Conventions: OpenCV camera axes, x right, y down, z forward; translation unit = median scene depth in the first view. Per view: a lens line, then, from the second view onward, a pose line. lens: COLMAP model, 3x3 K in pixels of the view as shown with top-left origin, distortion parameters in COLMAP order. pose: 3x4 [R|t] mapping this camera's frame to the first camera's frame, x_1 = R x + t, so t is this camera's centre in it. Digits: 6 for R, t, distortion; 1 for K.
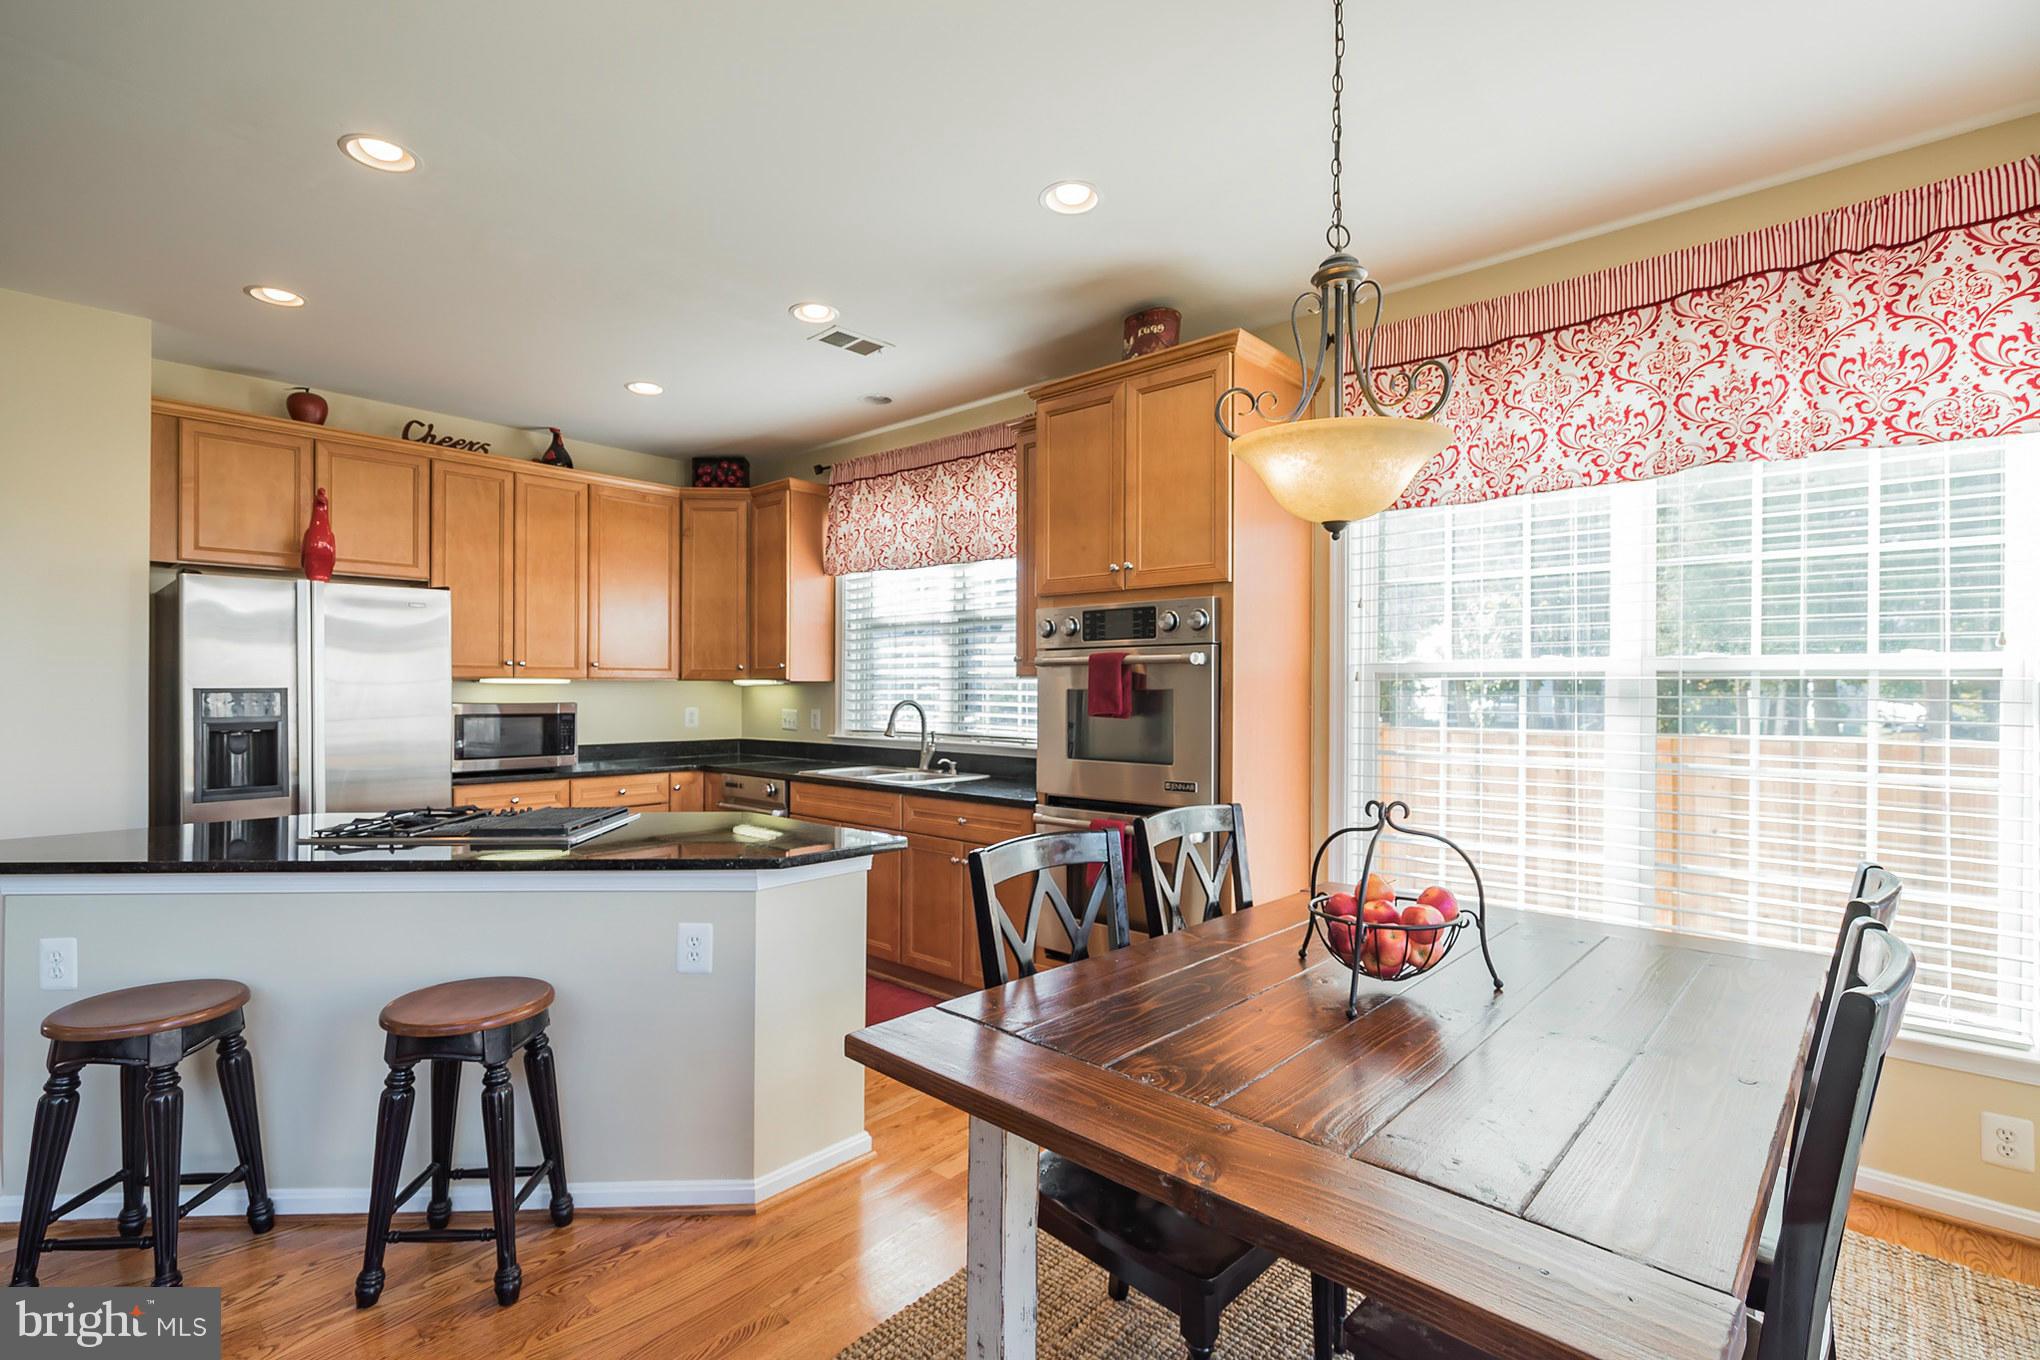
lens RADIAL K [[938.3, 0, 1008.8], [0, 938.3, 686.4], [0, 0, 1]] dist [-0.007418, 0.005014]
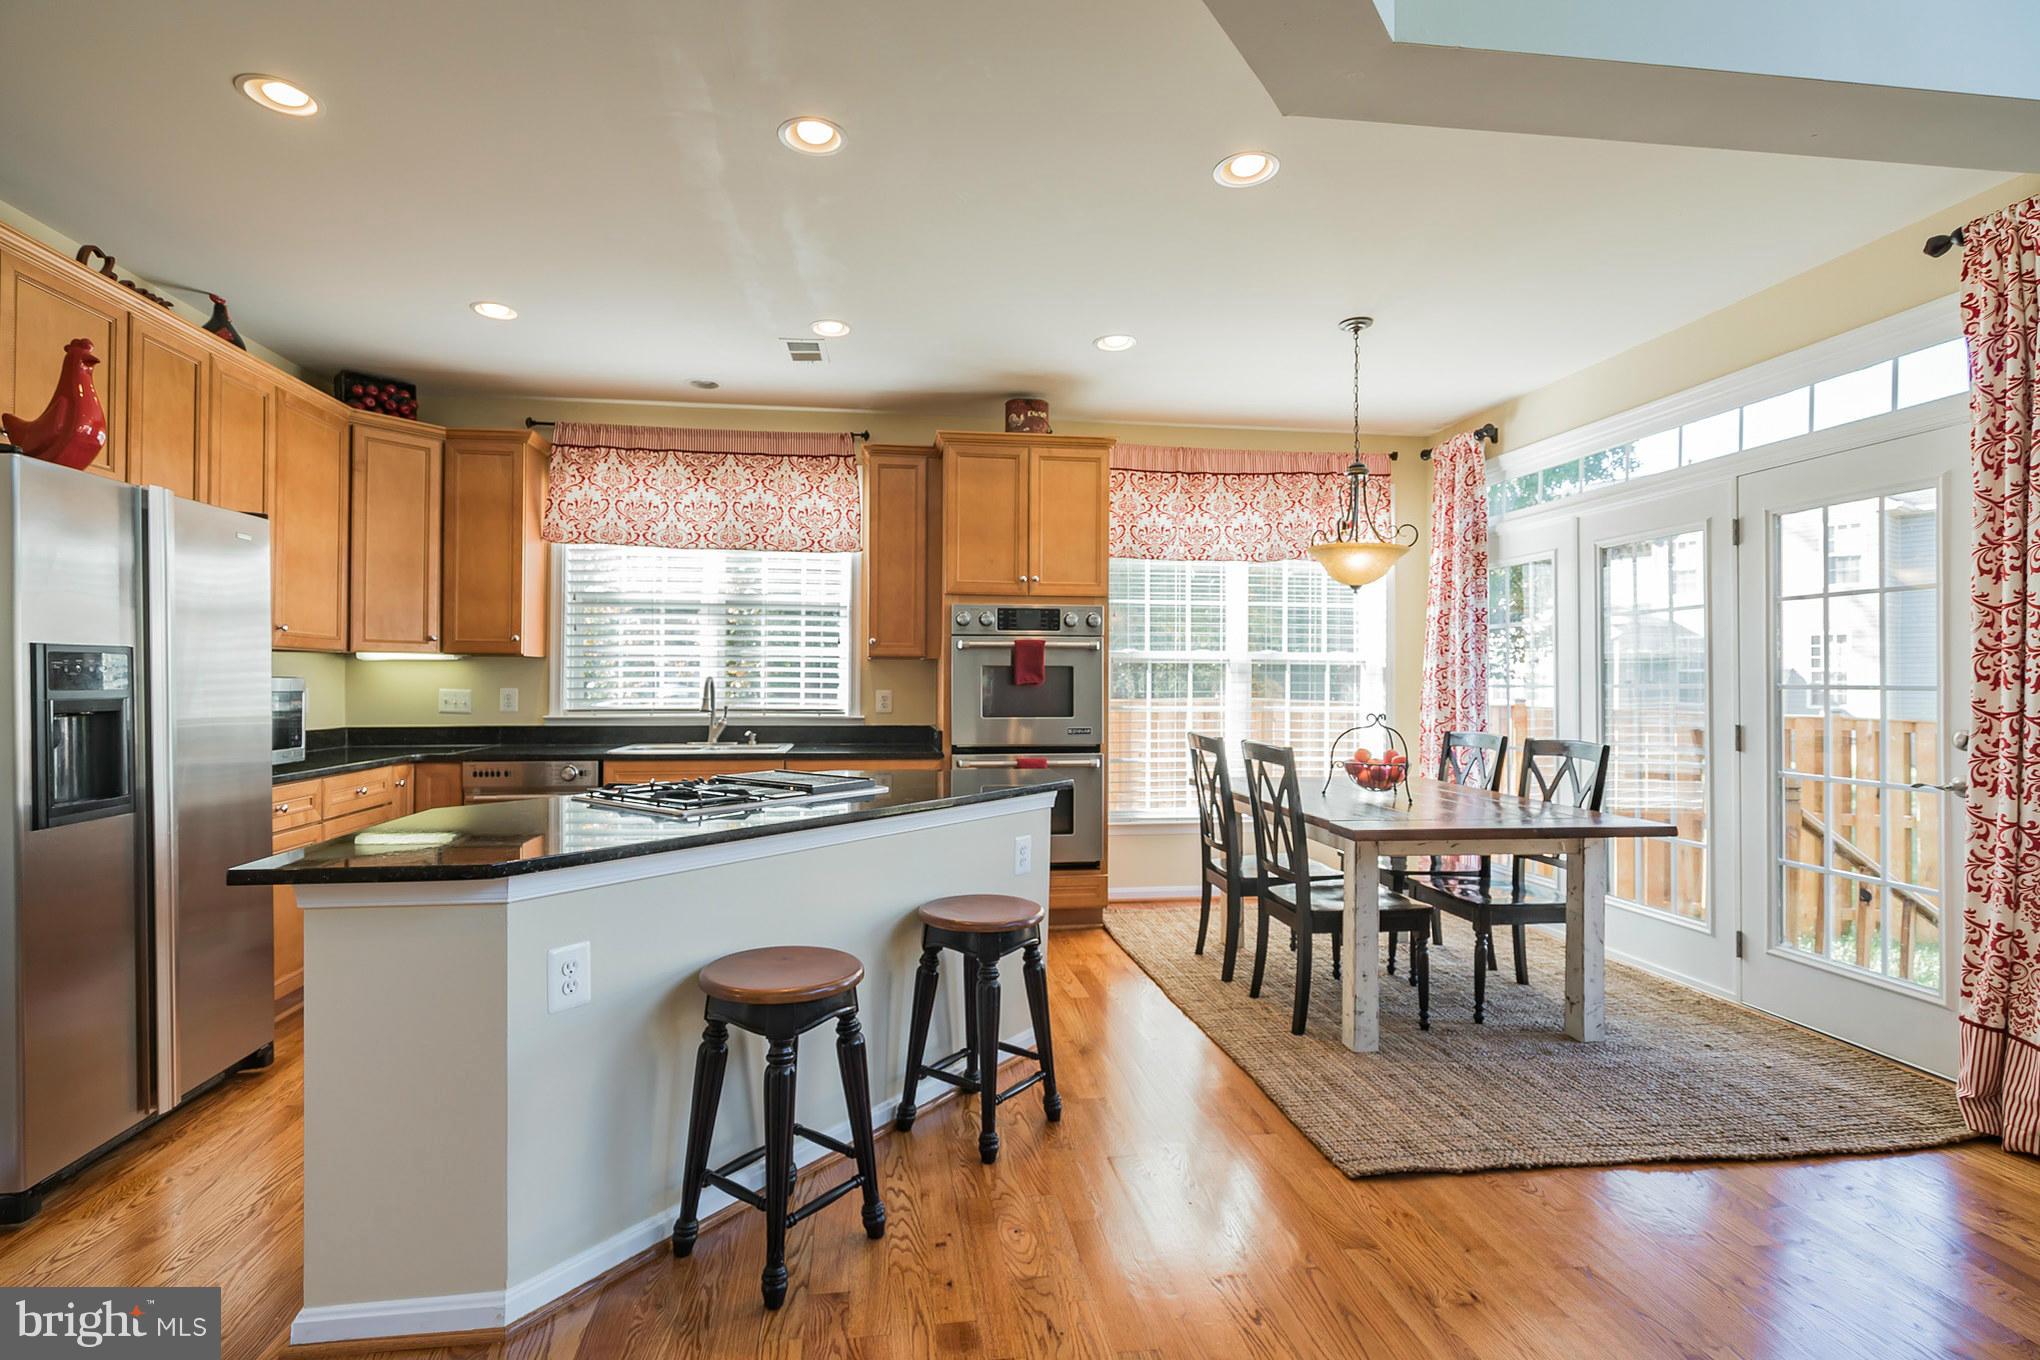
lens RADIAL K [[938.3, 0, 989.9], [0, 938.3, 678.3], [0, 0, 1]] dist [-0.007418, 0.005014]
pose [[0.650965, 0.005262, 0.759089, -0.752873], [-0.003839, 0.999986, -0.003640, 0.021146], [-0.759098, -0.000545, 0.650976, 0.095914]]
